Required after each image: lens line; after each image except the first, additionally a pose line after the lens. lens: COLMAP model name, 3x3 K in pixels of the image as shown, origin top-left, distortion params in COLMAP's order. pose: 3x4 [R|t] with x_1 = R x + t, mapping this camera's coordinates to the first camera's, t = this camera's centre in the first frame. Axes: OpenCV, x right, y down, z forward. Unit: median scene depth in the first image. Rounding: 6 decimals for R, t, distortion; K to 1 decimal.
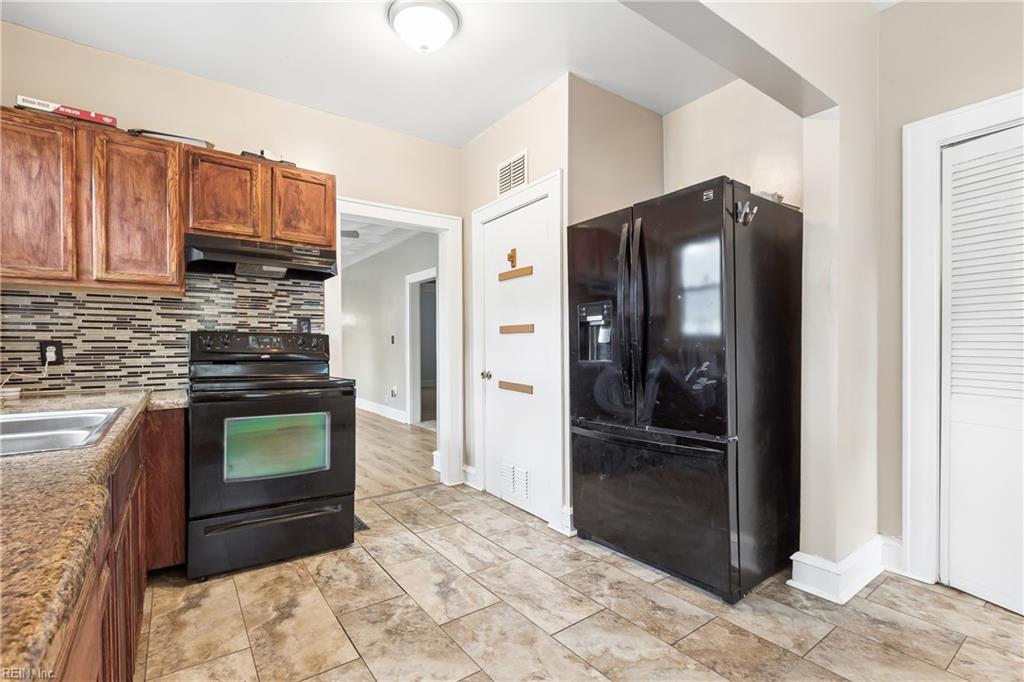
lens RADIAL K [[459.3, 0, 498.6], [0, 459.3, 352.4], [0, 0, 1]] dist [-0.000024, -0.001453]
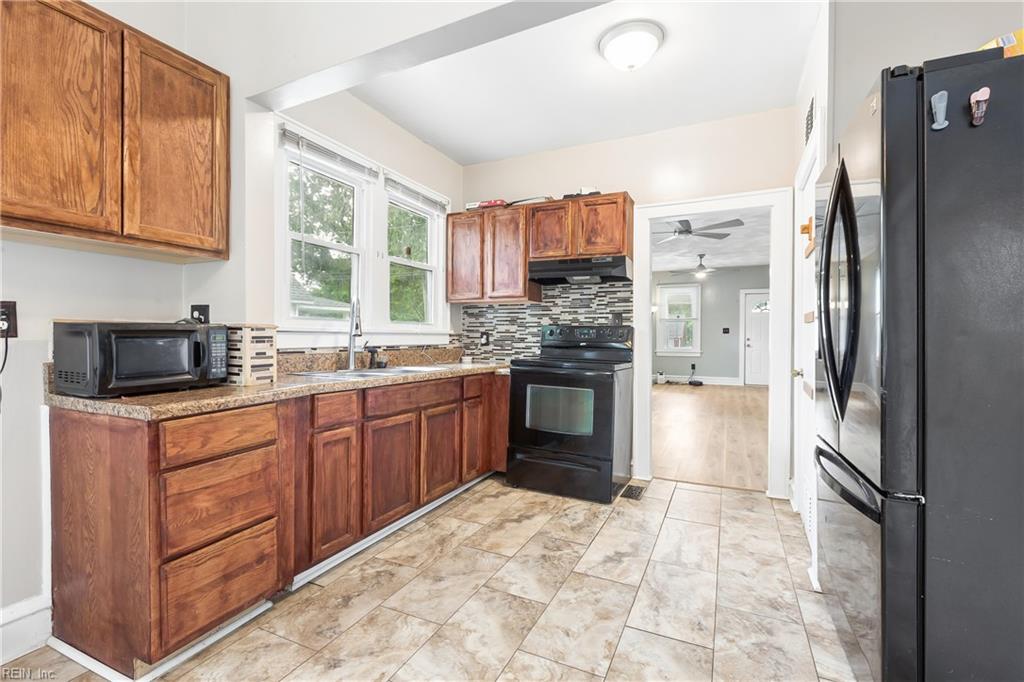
lens RADIAL K [[459.3, 0, 512.3], [0, 459.3, 340.1], [0, 0, 1]] dist [-0.000024, -0.001453]
pose [[0.489229, 0.015892, -0.872011, 0.669337], [-0.020904, 0.999760, 0.006493, -0.008159], [0.871905, 0.015052, 0.489444, 0.219879]]
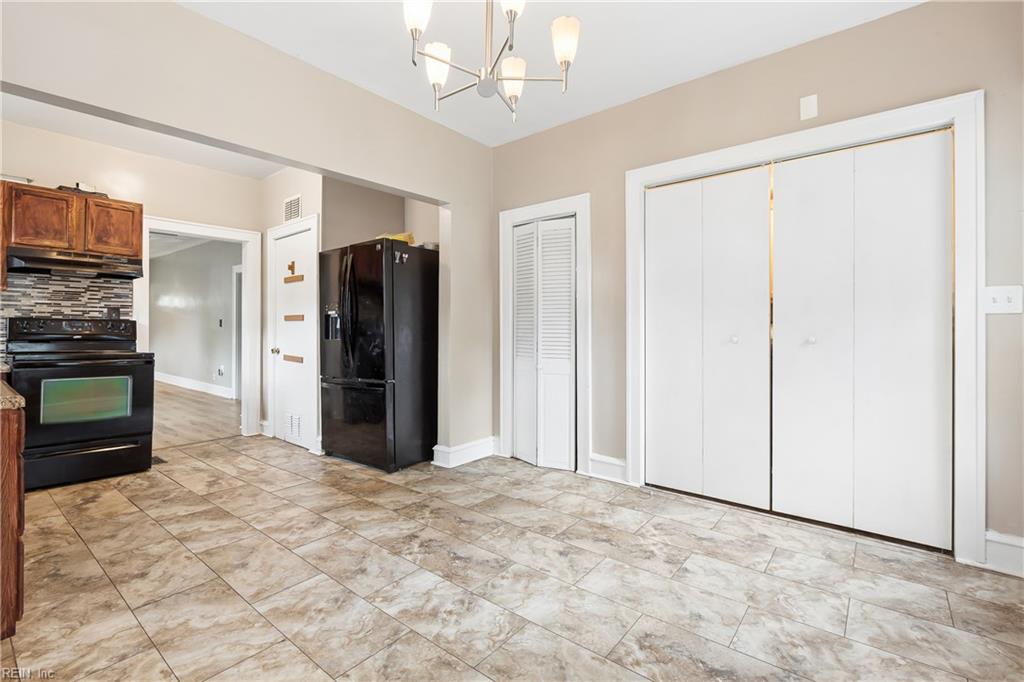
lens RADIAL K [[459.3, 0, 509.8], [0, 459.3, 328.9], [0, 0, 1]] dist [-0.000024, -0.001453]
pose [[0.960085, 0.005848, 0.279649, 0.394488], [-0.000998, 0.999847, -0.017482, 0.009459], [-0.279708, 0.016505, 0.959943, -0.765337]]
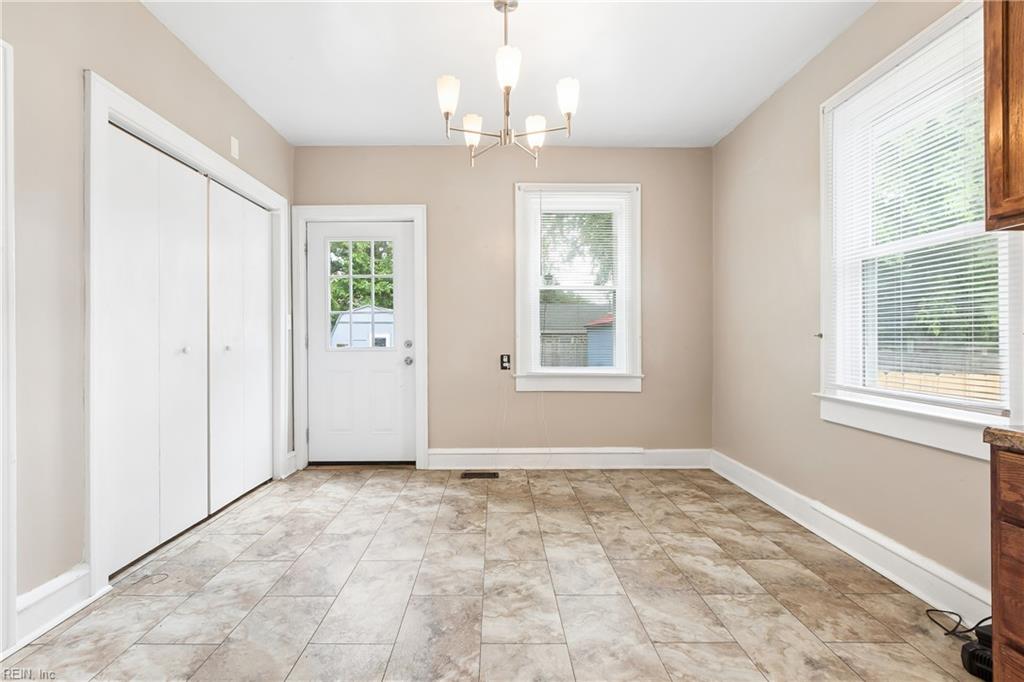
lens RADIAL K [[459.3, 0, 497.2], [0, 459.3, 340.6], [0, 0, 1]] dist [-0.000024, -0.001453]
pose [[-0.822514, 0.002603, 0.568738, 0.037545], [0.013805, 0.999786, 0.015389, -0.015999], [-0.568577, 0.020509, -0.822375, 0.810827]]
